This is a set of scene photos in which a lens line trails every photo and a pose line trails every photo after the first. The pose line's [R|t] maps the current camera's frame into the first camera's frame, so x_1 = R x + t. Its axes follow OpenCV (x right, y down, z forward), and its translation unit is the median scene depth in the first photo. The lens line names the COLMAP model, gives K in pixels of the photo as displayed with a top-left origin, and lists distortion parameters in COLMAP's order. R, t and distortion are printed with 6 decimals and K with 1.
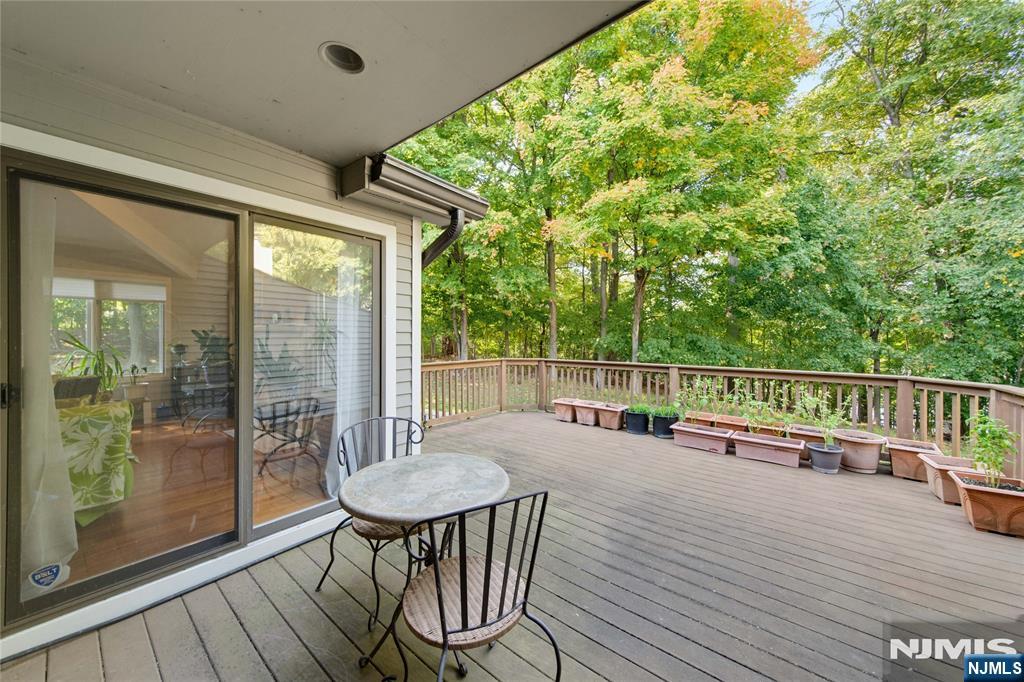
lens RADIAL K [[364.7, 0, 510.0], [0, 364.7, 336.5], [0, 0, 1]] dist [0.002959, 0.000120]
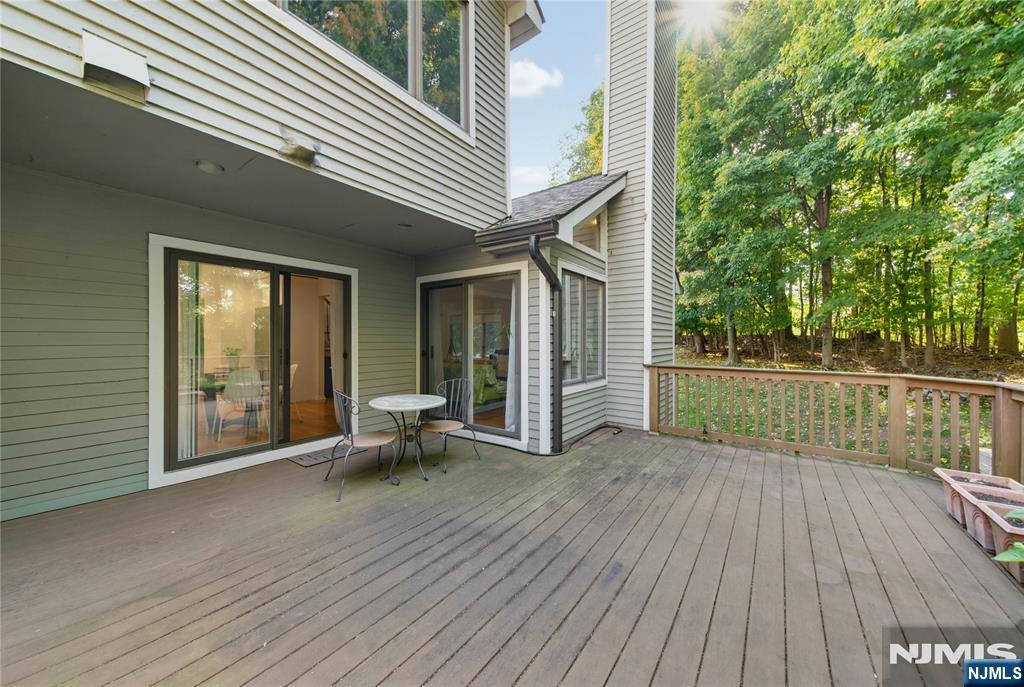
lens RADIAL K [[364.7, 0, 510.7], [0, 364.7, 342.0], [0, 0, 1]] dist [0.002959, 0.000120]
pose [[0.060349, 0.001168, -0.998177, 1.098483], [-0.000660, 0.999999, 0.001130, 0.024219], [0.998177, 0.000591, 0.060349, 0.824951]]
